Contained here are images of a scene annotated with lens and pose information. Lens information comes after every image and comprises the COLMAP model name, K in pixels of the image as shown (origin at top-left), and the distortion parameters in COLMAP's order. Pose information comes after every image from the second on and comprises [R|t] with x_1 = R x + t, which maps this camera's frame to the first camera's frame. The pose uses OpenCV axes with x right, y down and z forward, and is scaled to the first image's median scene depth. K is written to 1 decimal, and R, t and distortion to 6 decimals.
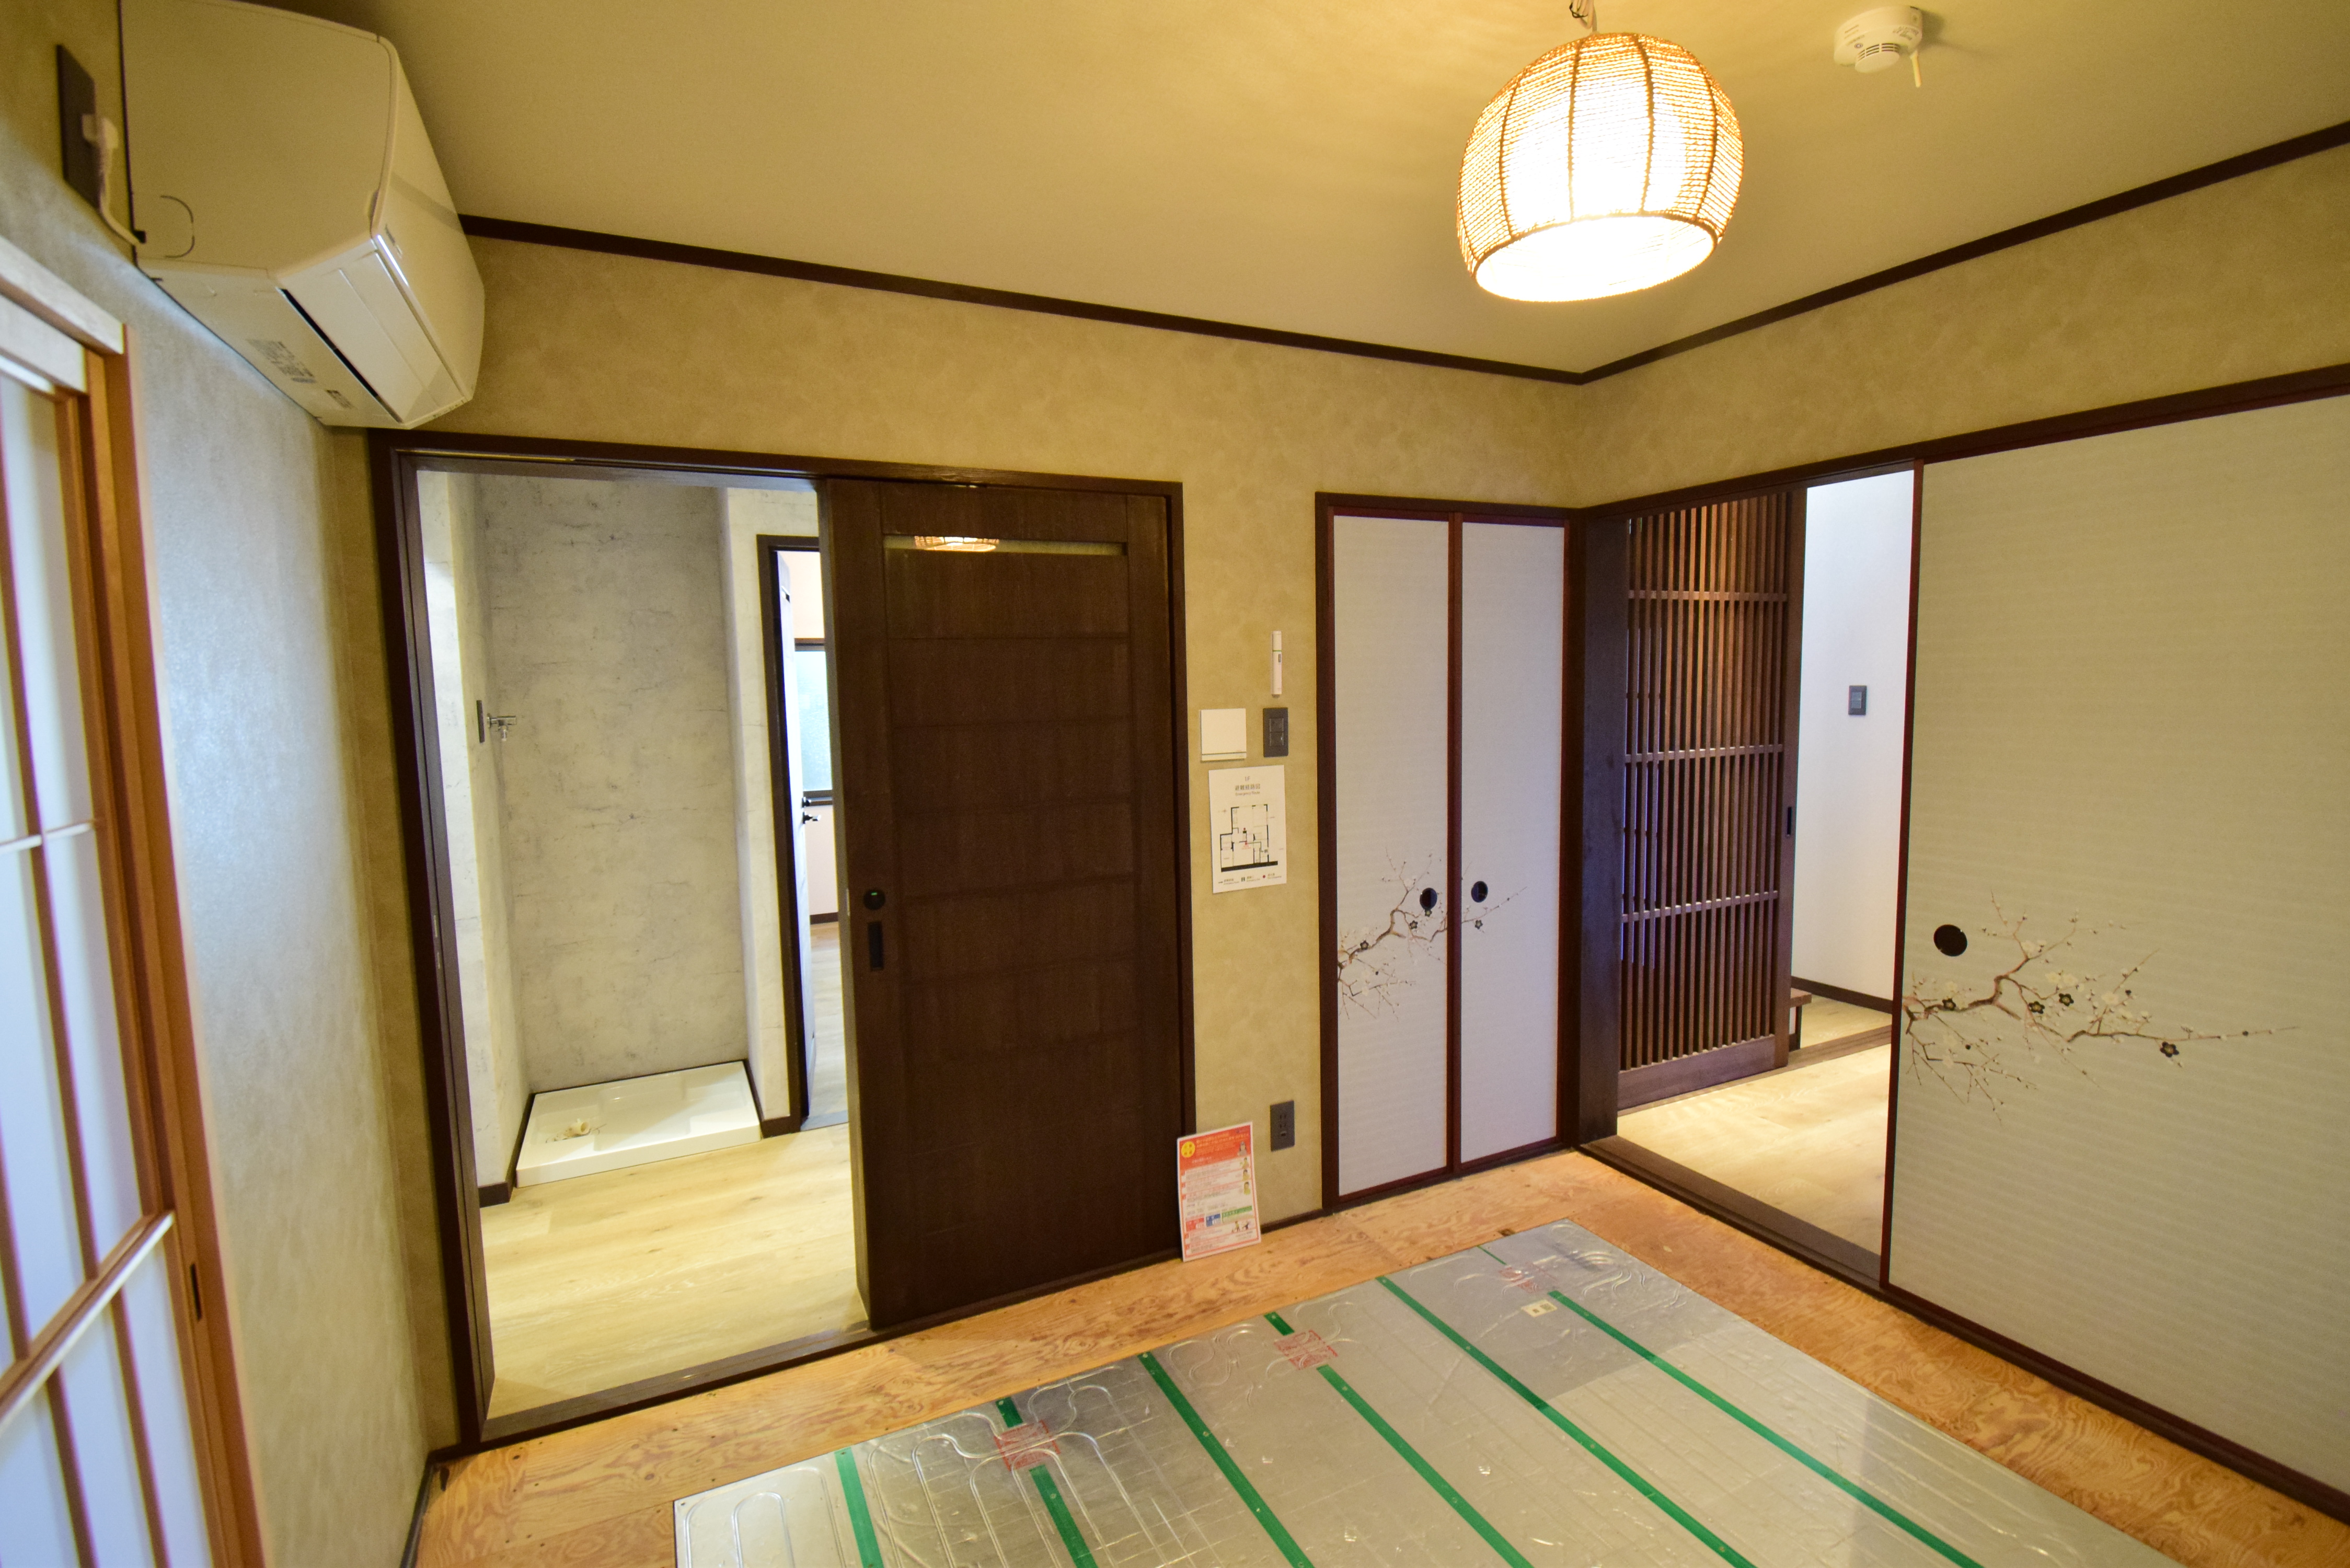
lens RADIAL K [[1086.2, 0, 1191.7], [0, 1086.2, 778.9], [0, 0, 1]] dist [0.022852, -0.028320]
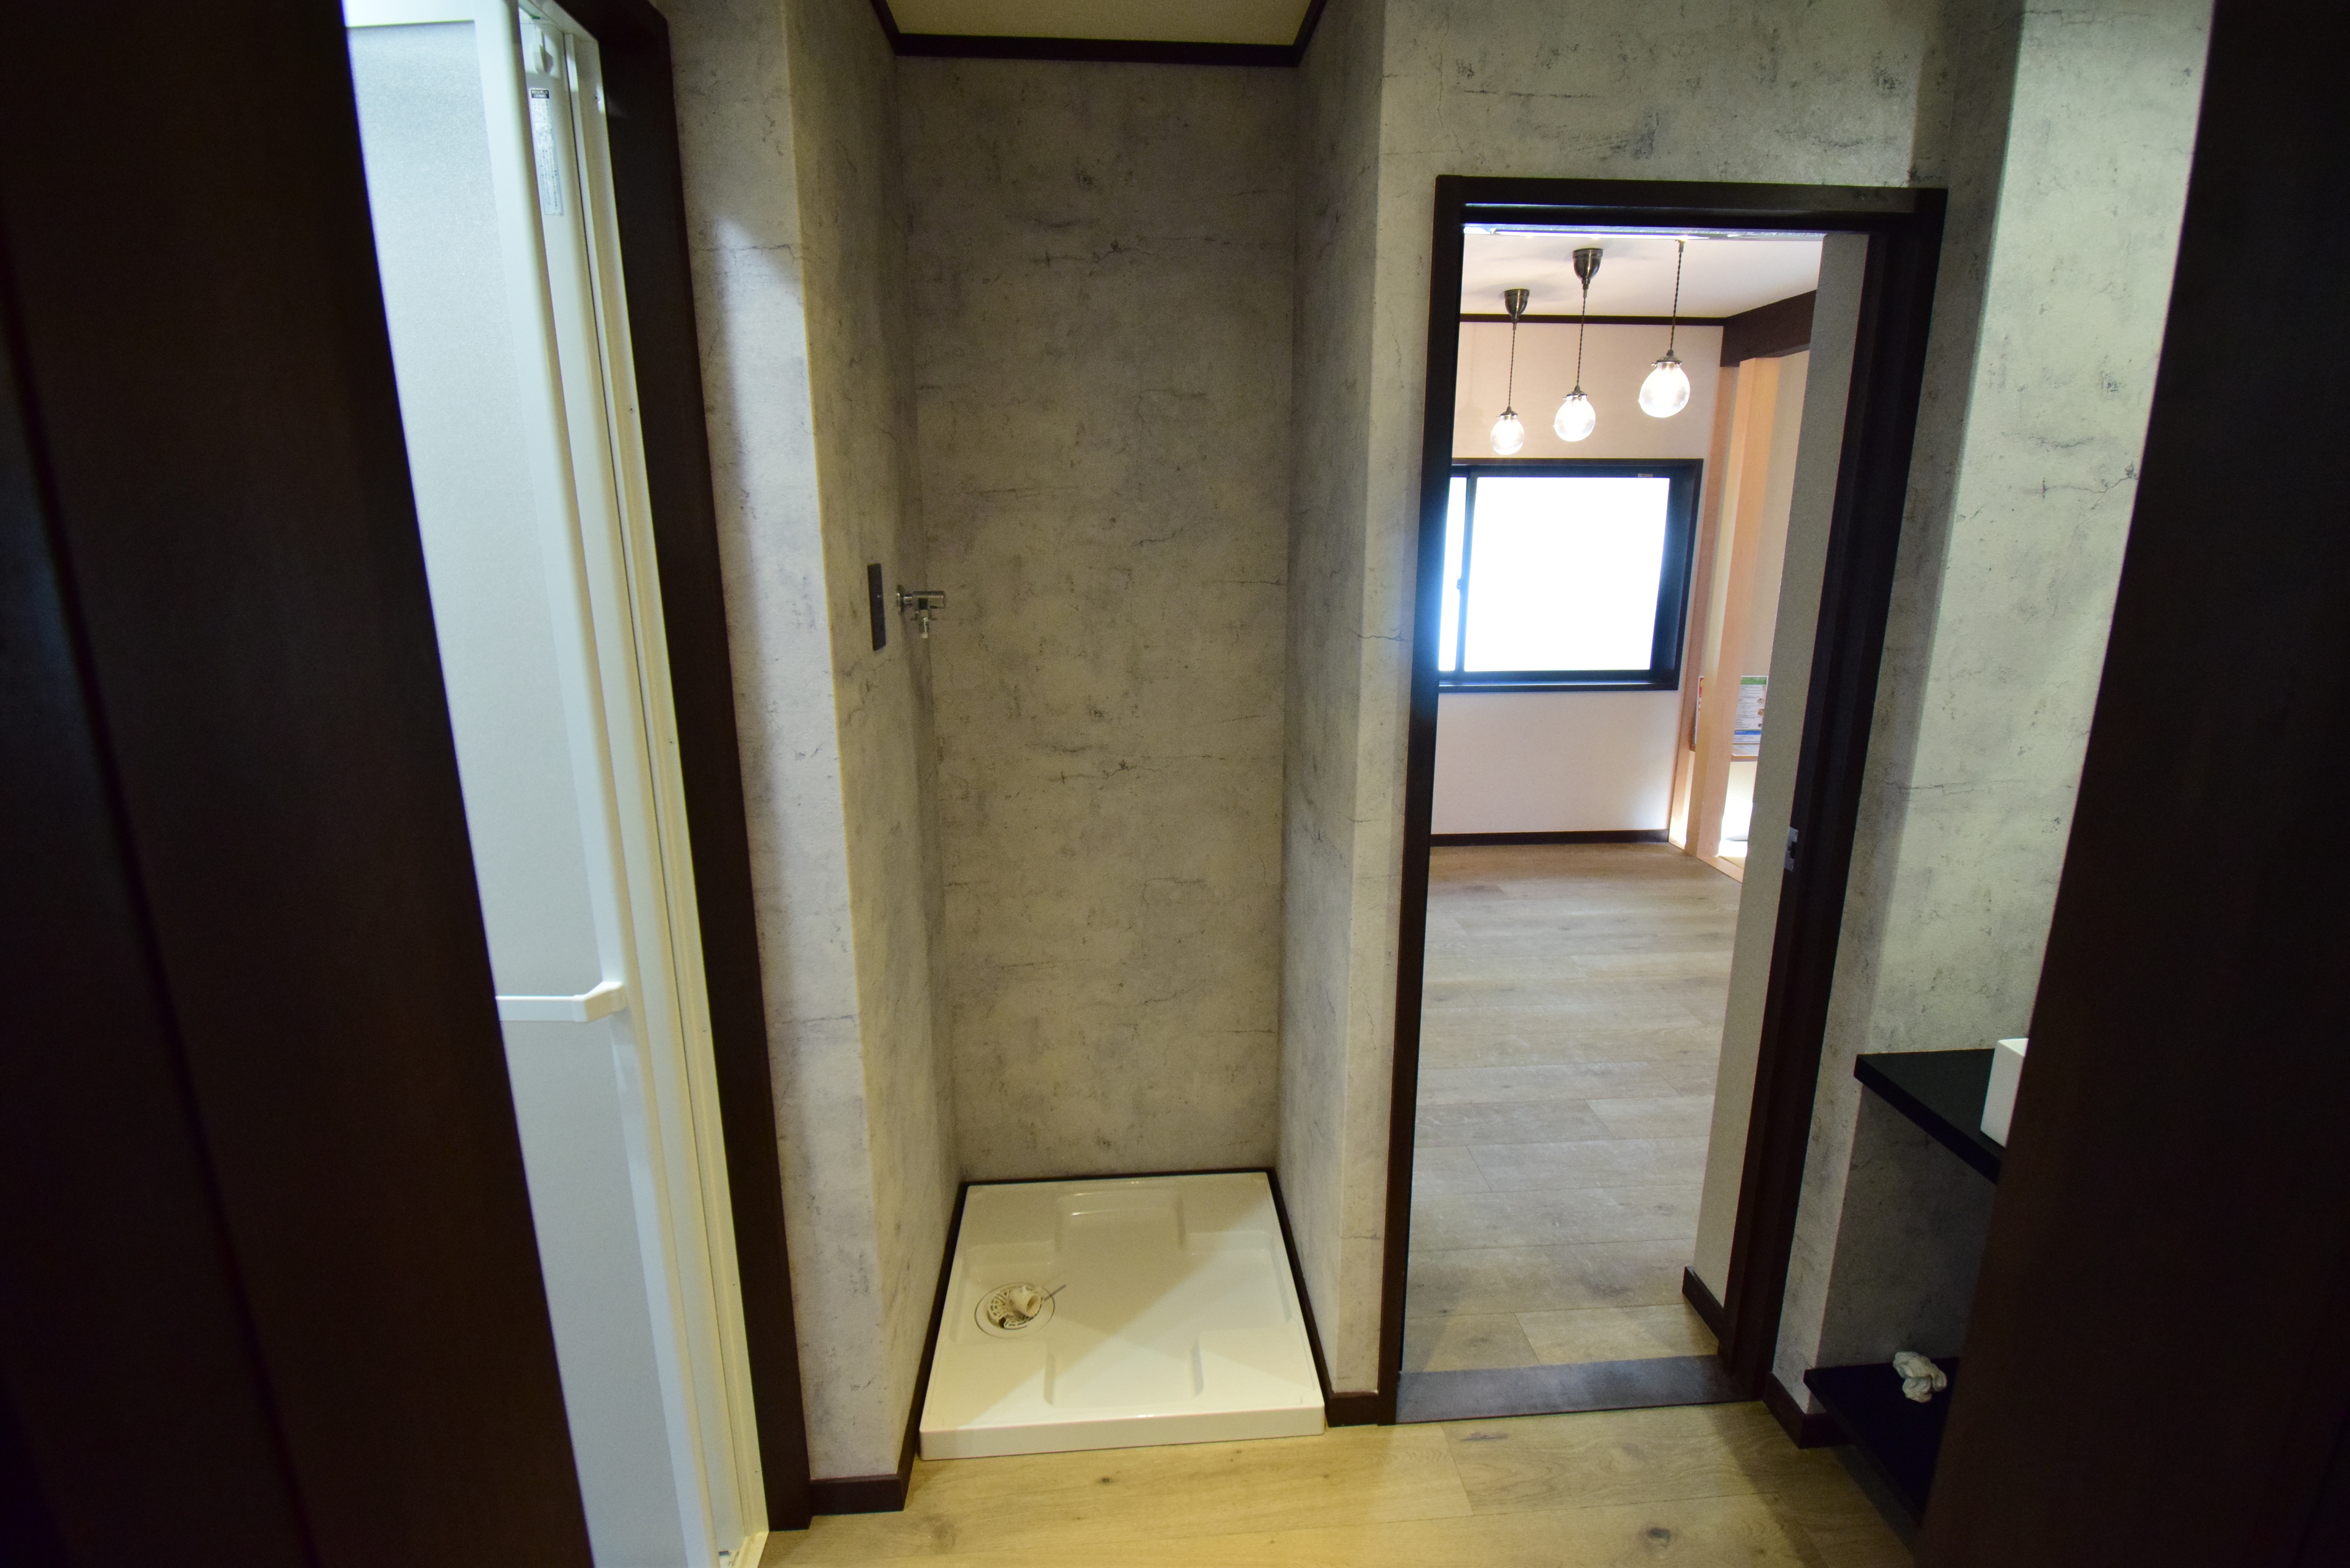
lens RADIAL K [[1086.2, 0, 1191.7], [0, 1086.2, 778.9], [0, 0, 1]] dist [0.022852, -0.028320]
pose [[0.926341, 0.108434, -0.360741, -0.279225], [-0.054333, 0.986120, 0.156893, -0.052360], [0.372747, -0.125736, 0.919375, 0.497955]]
